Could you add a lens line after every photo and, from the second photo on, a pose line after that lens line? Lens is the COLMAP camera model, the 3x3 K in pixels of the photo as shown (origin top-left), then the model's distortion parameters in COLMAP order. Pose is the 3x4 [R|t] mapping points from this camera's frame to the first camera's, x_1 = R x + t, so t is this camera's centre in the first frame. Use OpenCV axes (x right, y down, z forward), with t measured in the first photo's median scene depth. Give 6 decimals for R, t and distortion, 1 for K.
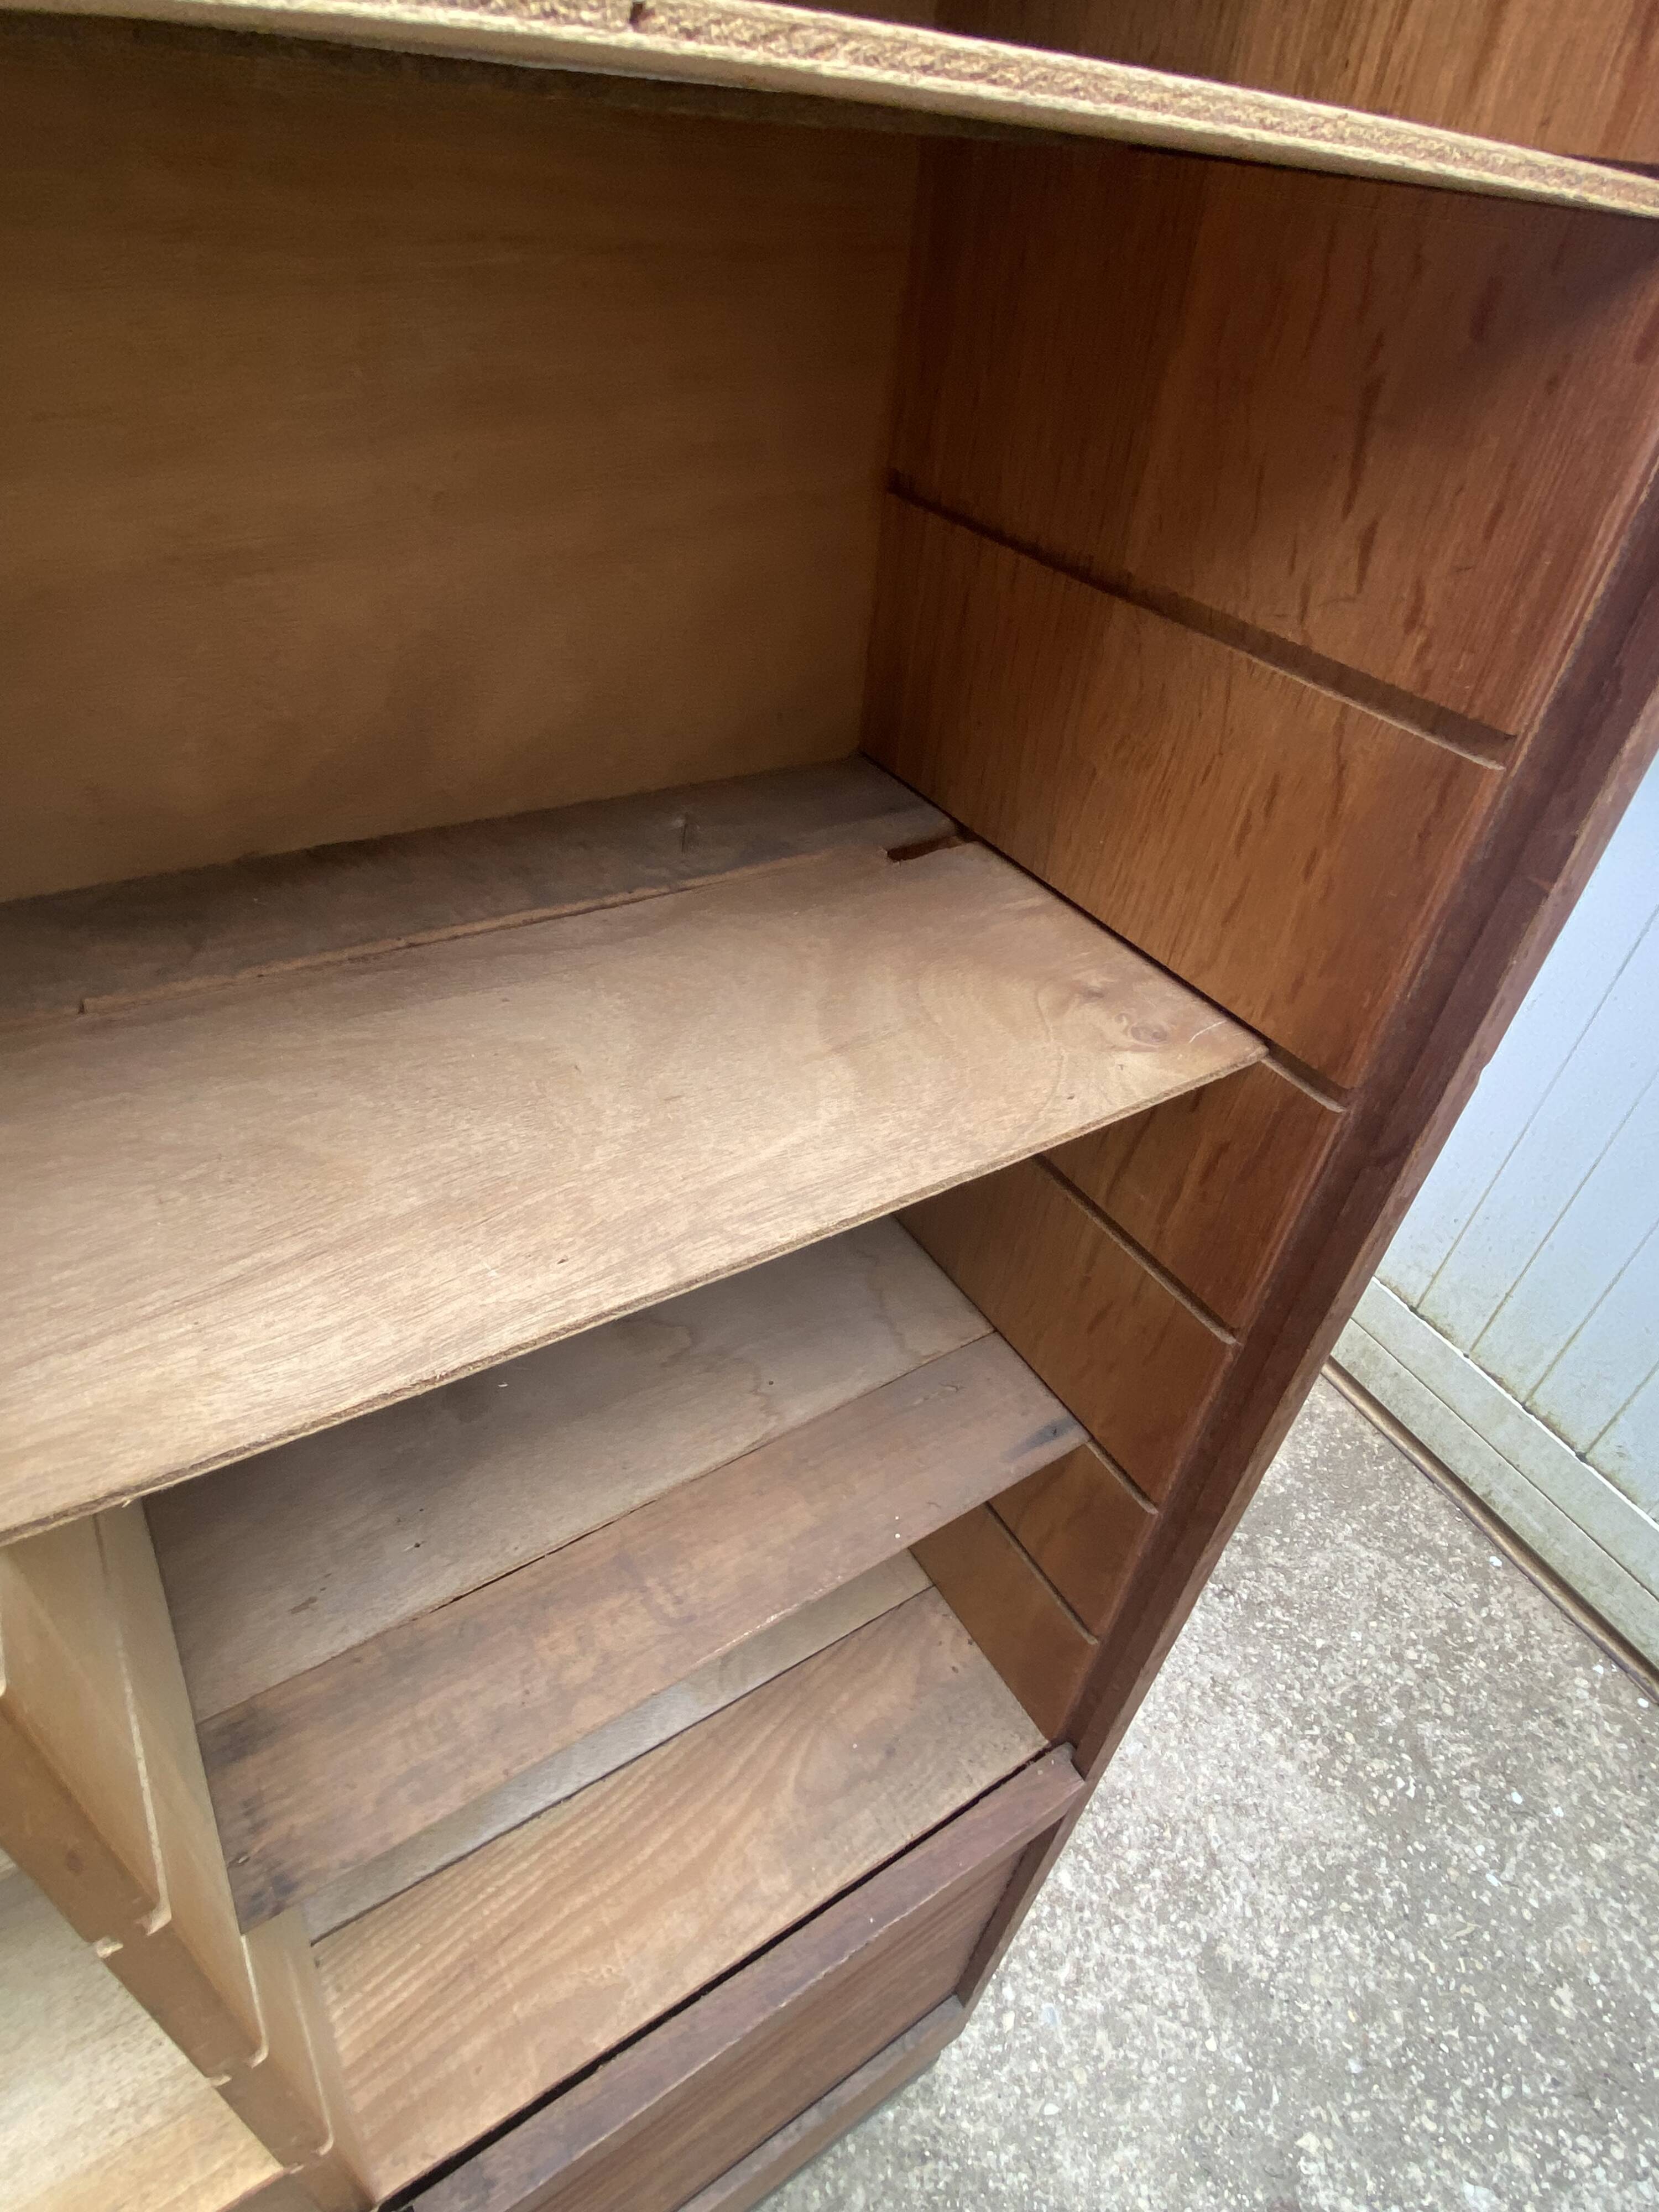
lens RADIAL K [[1209.7, 0, 845.1], [0, 1209.7, 1106.5], [0, 0, 1]] dist [0.046265, -0.032431]
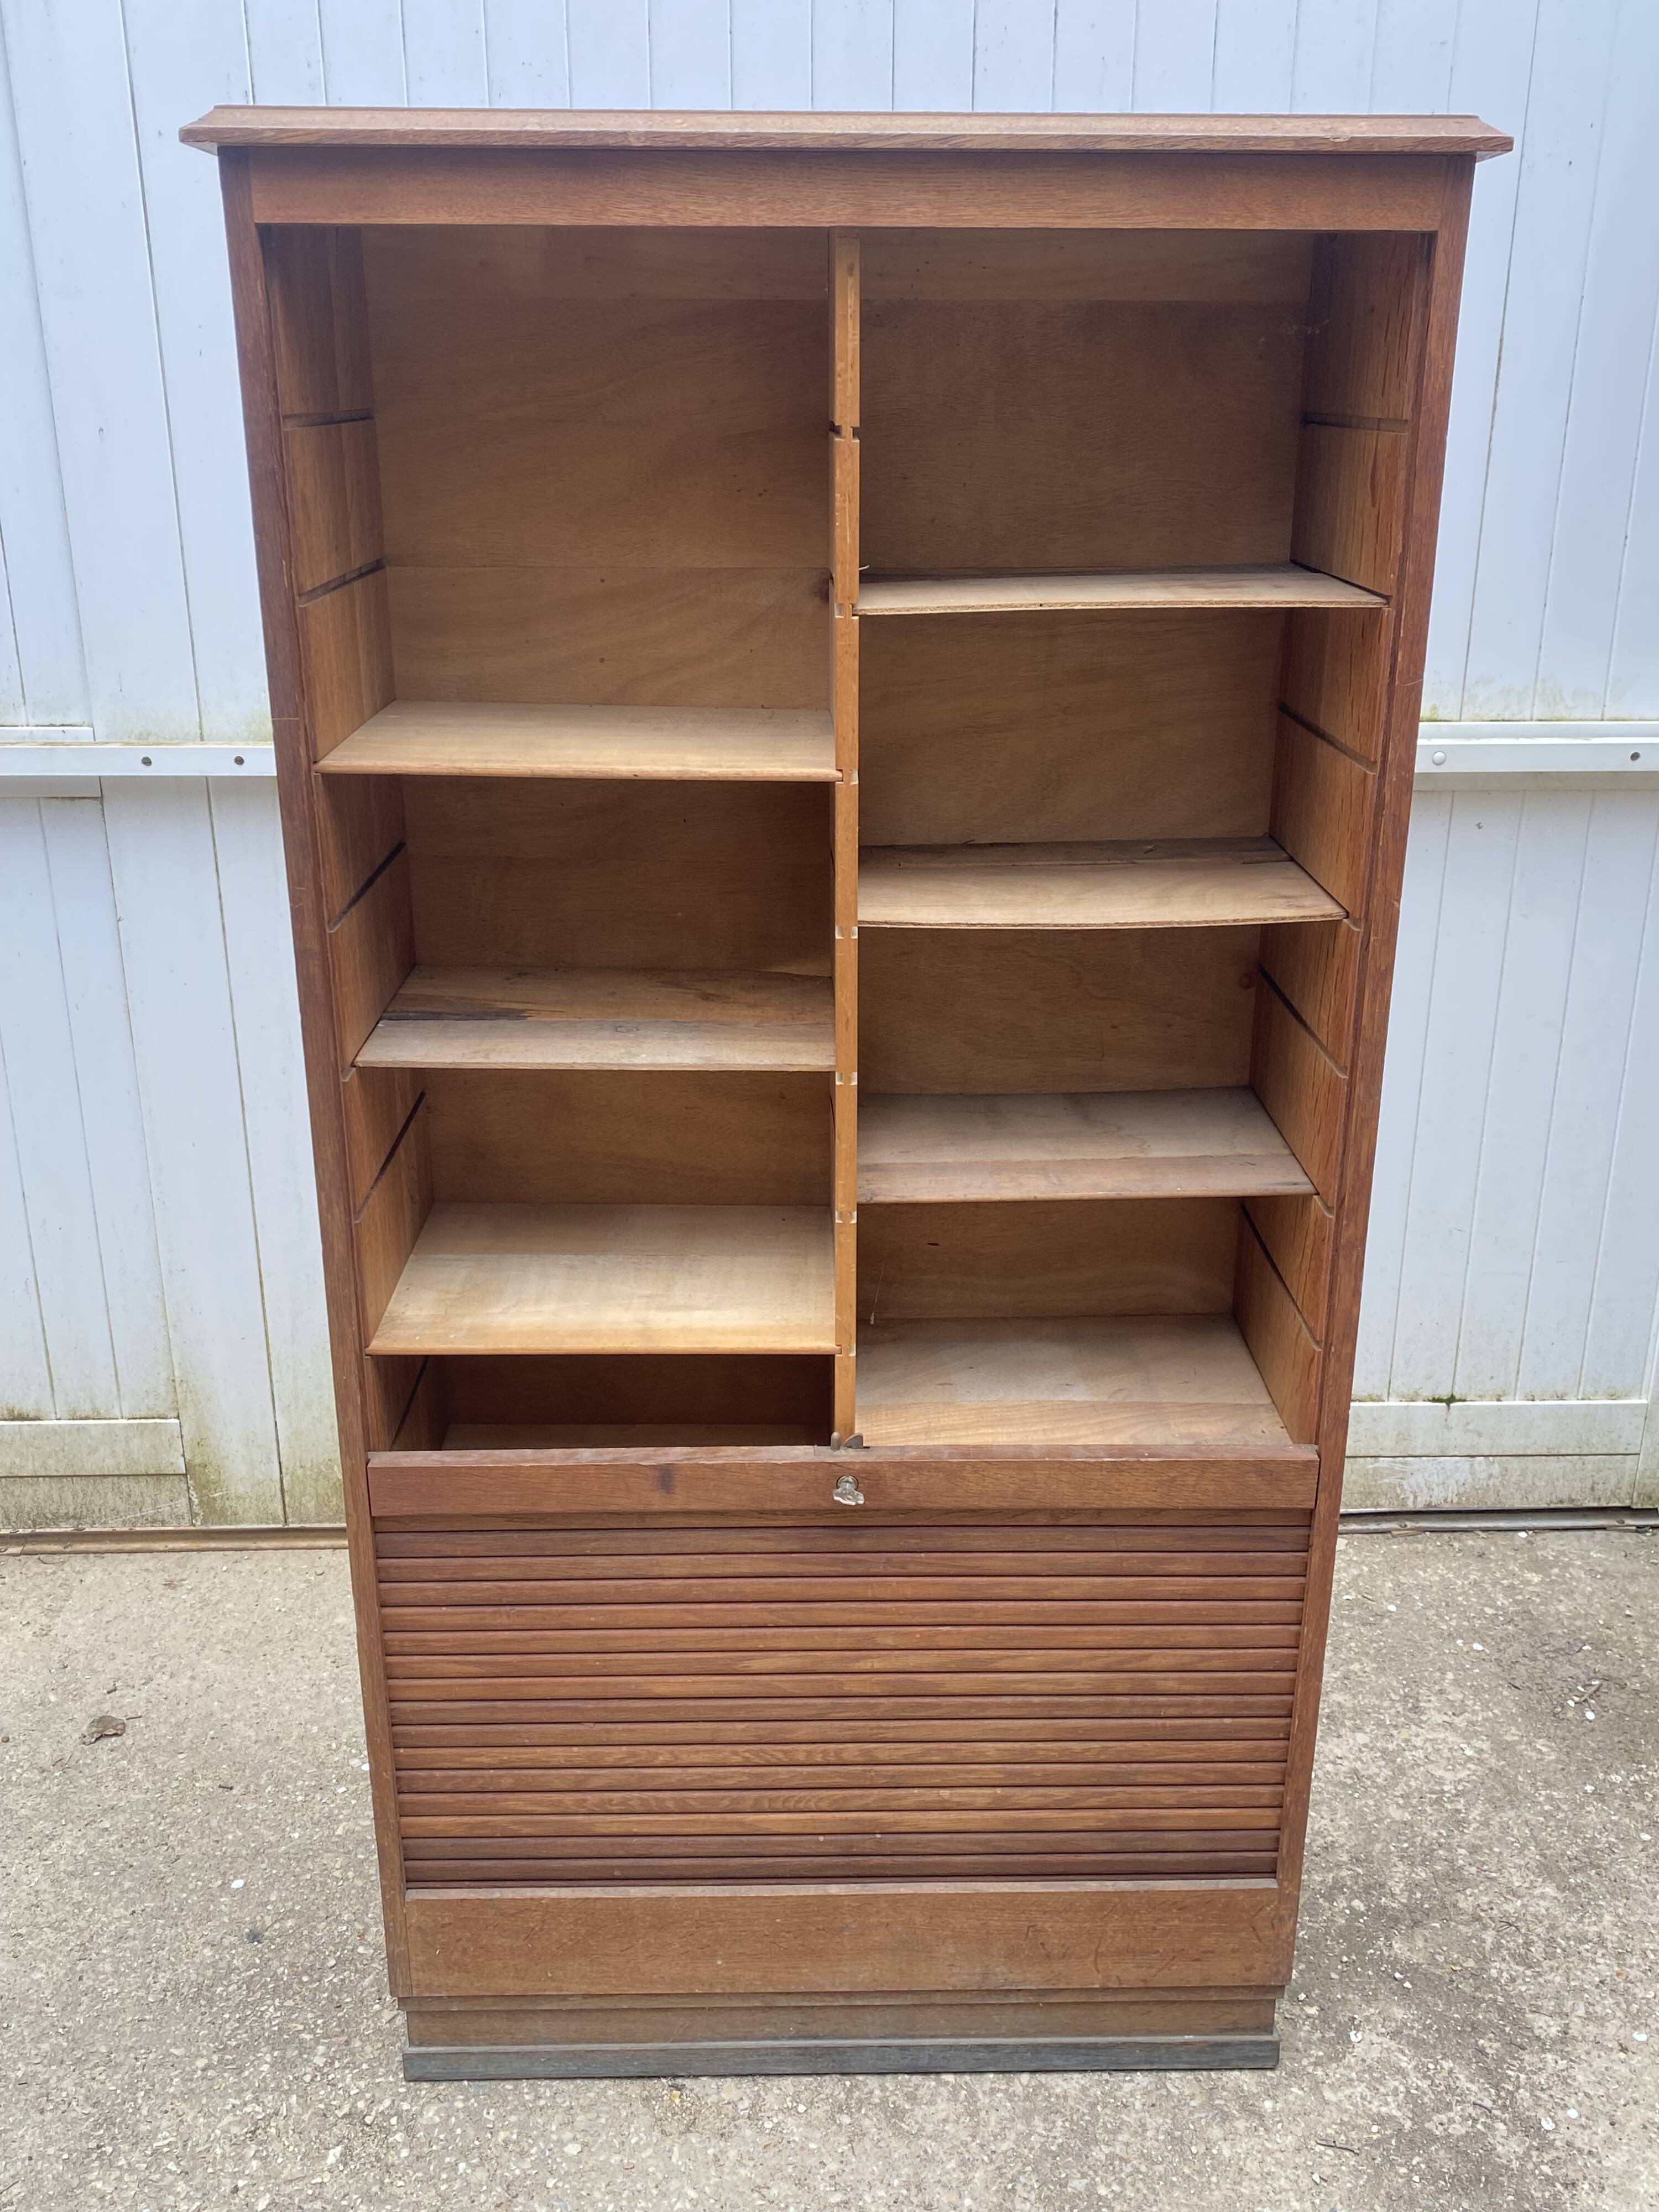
lens RADIAL K [[1978.2, 0, 849.9], [0, 1978.2, 1071.4], [0, 0, 1]] dist [0.005307, 0.003849]
pose [[0.856542, 0.079863, -0.509860, 1.416488], [-0.256188, 0.923428, -0.285742, 1.459658], [0.447999, 0.375370, 0.811415, -2.198634]]
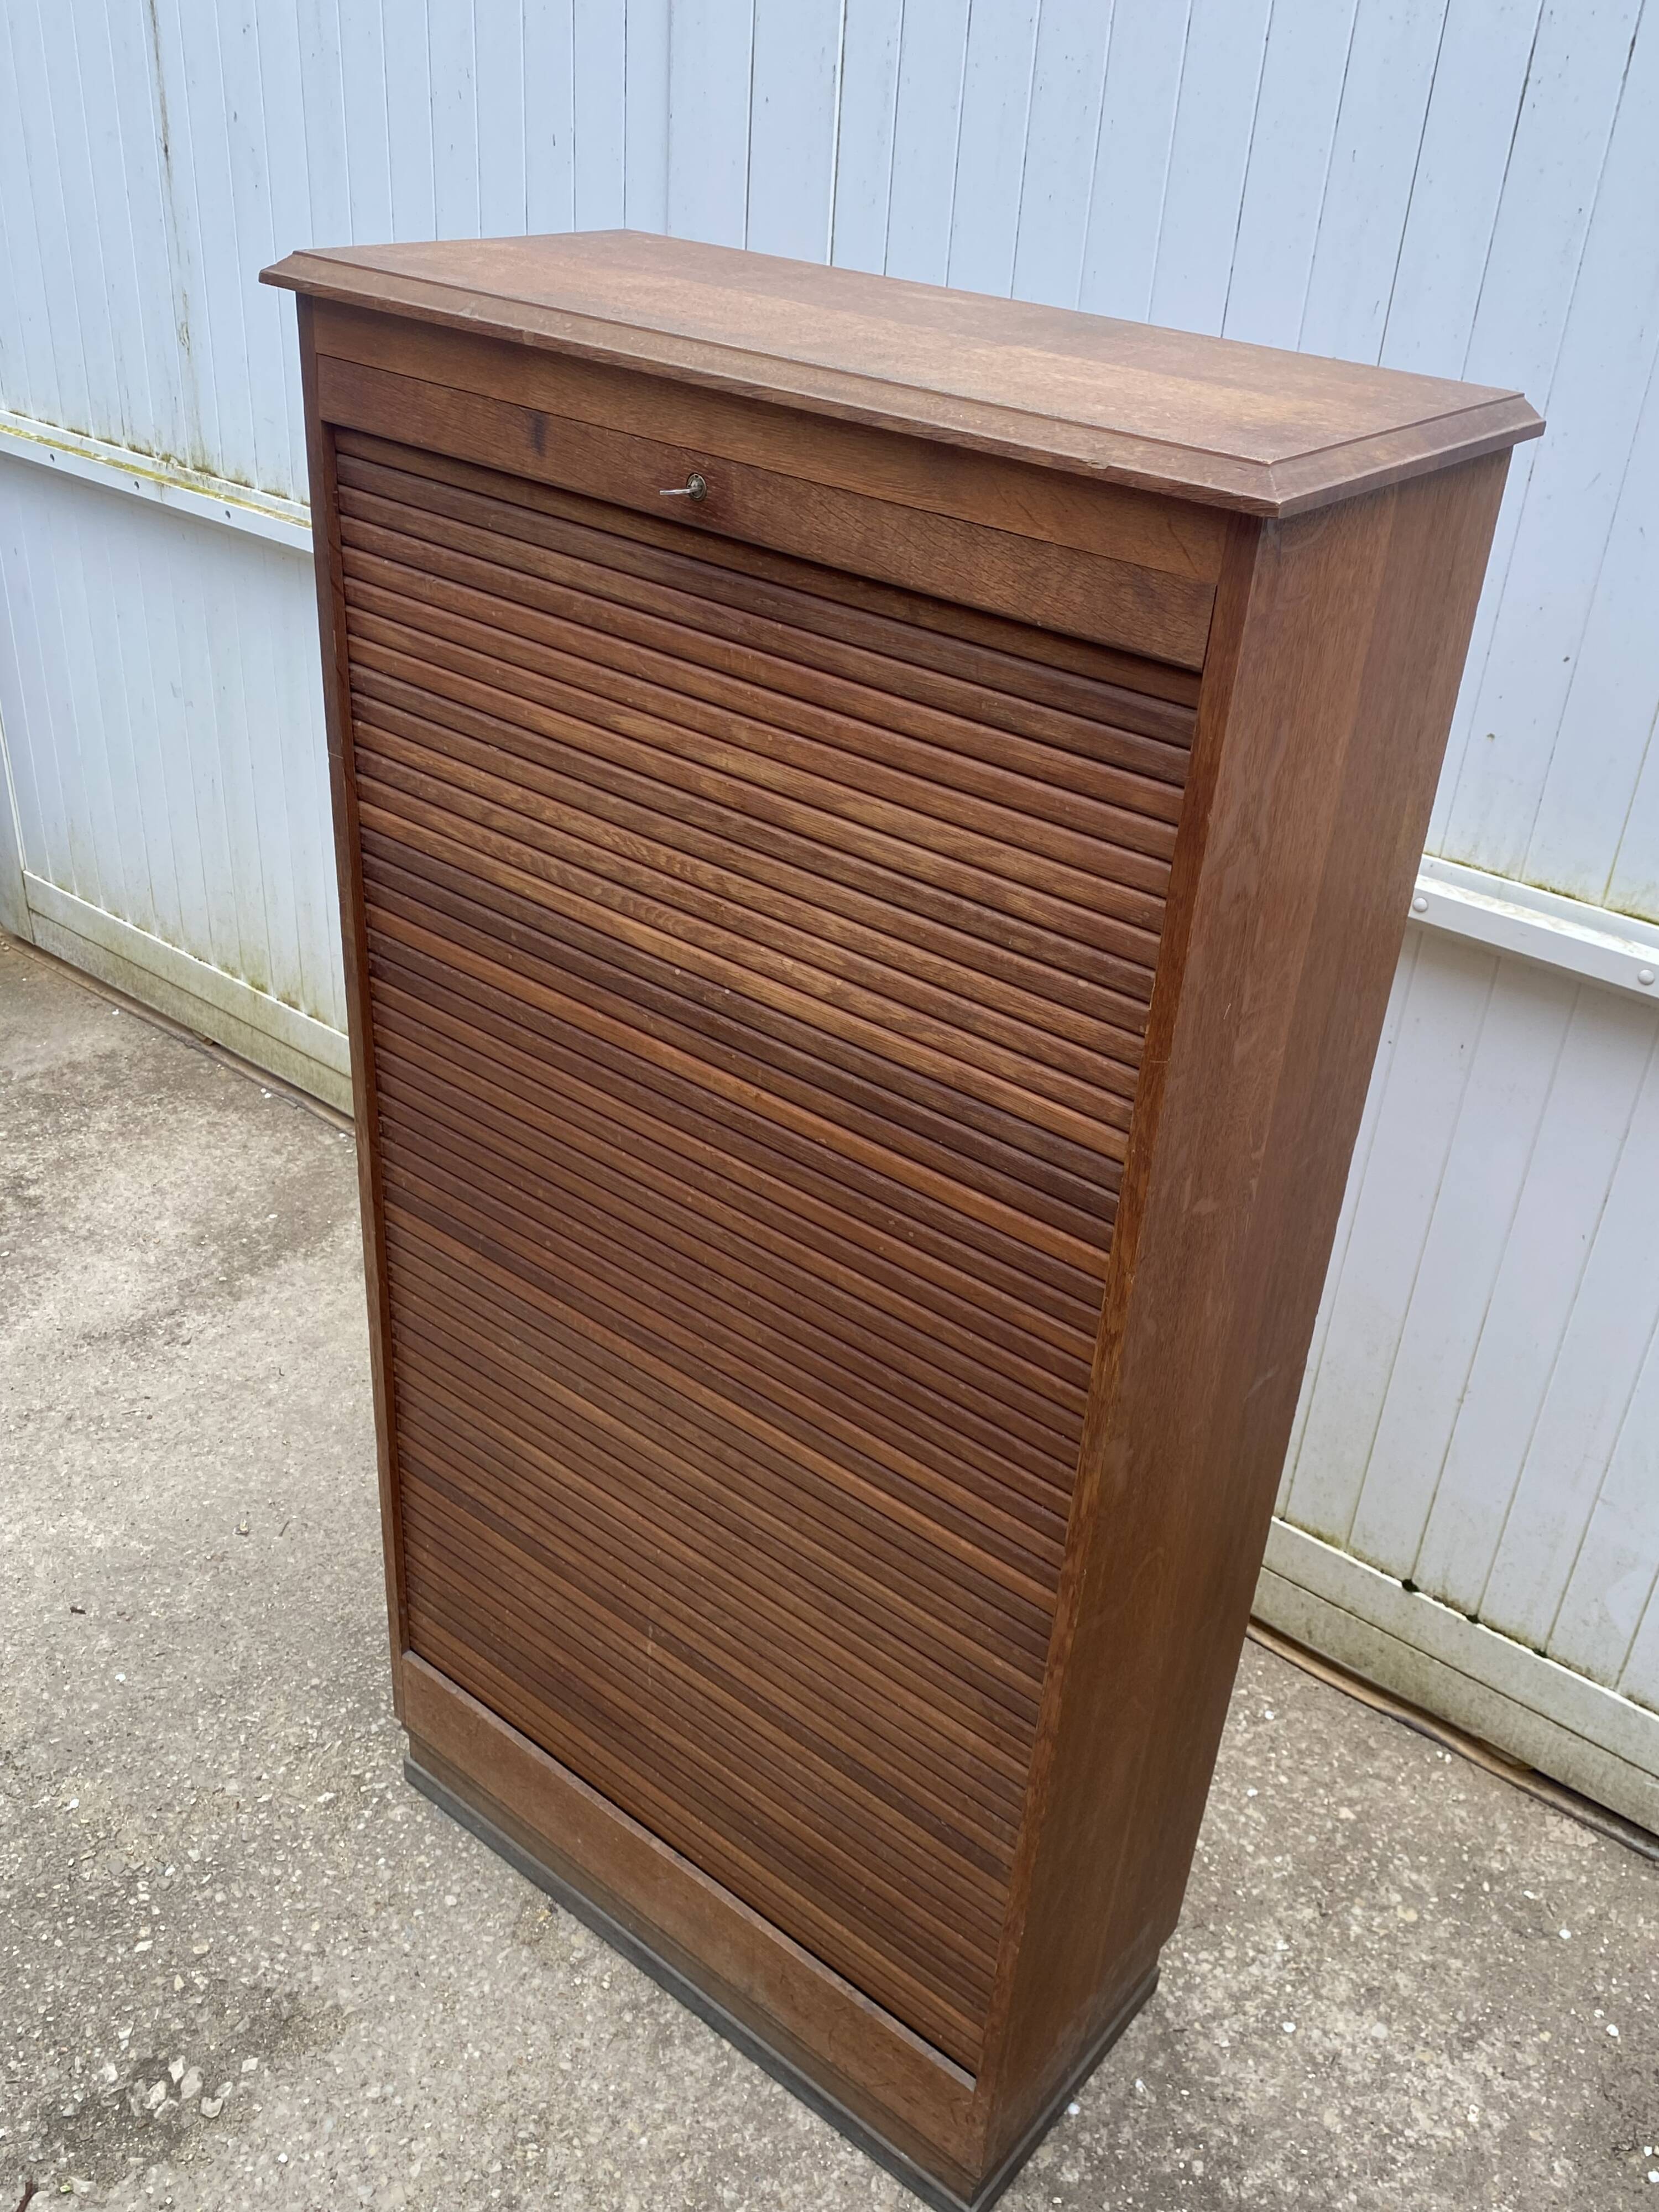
lens RADIAL K [[1978.2, 0, 848.8], [0, 1978.2, 1101.5], [0, 0, 1]] dist [0.005307, 0.003849]
pose [[0.333788, 0.406948, -0.850282, 2.800366], [-0.617000, 0.776266, 0.129313, -0.350946], [0.712669, 0.481460, 0.510195, -1.125935]]
